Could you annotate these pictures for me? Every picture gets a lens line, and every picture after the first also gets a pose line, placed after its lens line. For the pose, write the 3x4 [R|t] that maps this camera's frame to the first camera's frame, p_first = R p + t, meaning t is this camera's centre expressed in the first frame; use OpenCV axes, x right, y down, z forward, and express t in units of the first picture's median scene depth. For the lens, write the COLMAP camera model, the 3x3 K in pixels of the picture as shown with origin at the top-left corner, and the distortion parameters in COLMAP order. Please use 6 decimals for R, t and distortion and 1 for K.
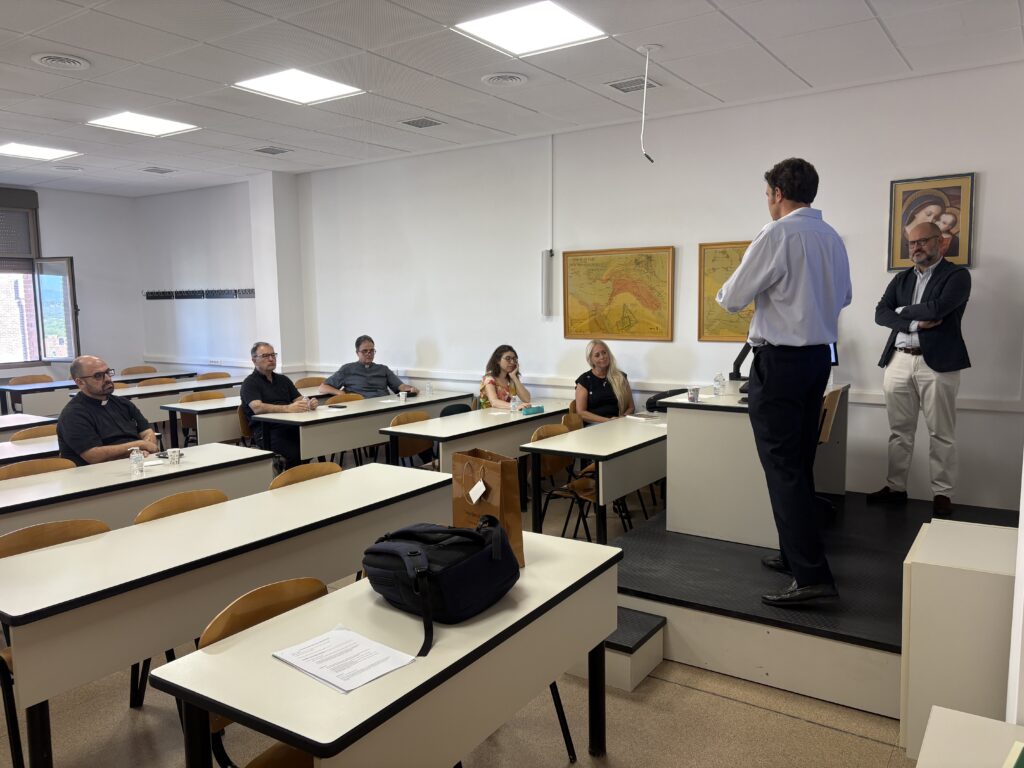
lens RADIAL K [[782.1, 0, 513.9], [0, 782.1, 387.9], [0, 0, 1]] dist [0.040972, -0.031839]
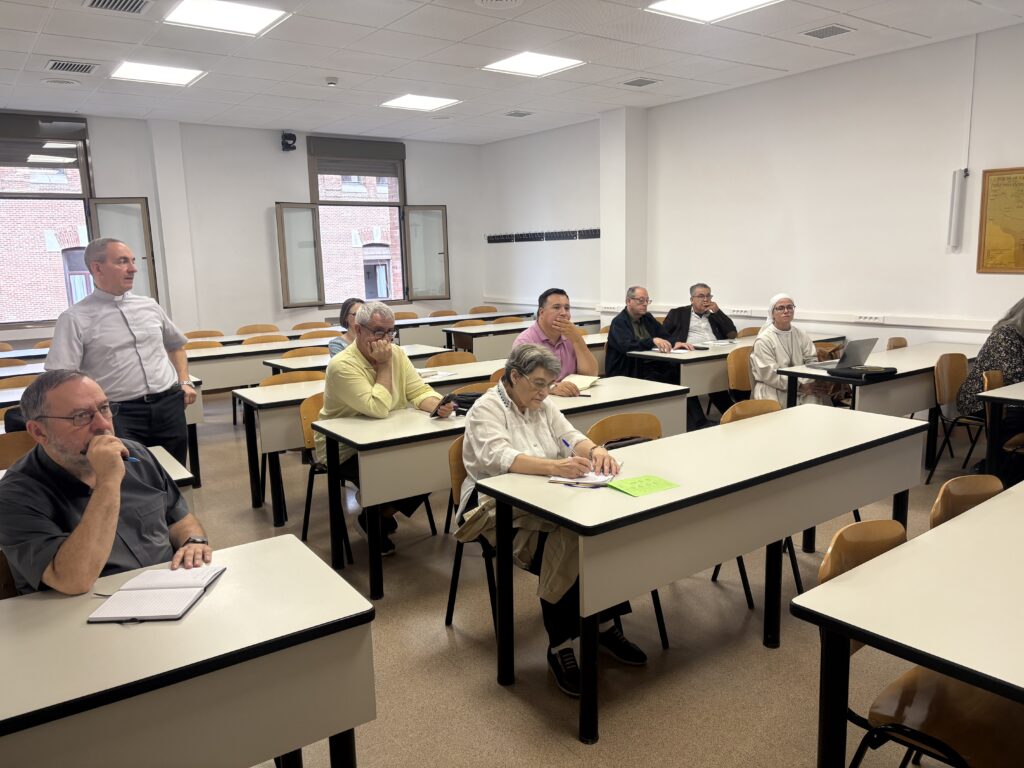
lens RADIAL K [[782.1, 0, 511.4], [0, 782.1, 384.0], [0, 0, 1]] dist [0.040972, -0.031839]
pose [[0.948317, 0.038708, -0.314954, -0.130689], [-0.019585, 0.997780, 0.063657, 0.012508], [0.316718, -0.054199, 0.946970, 0.004096]]
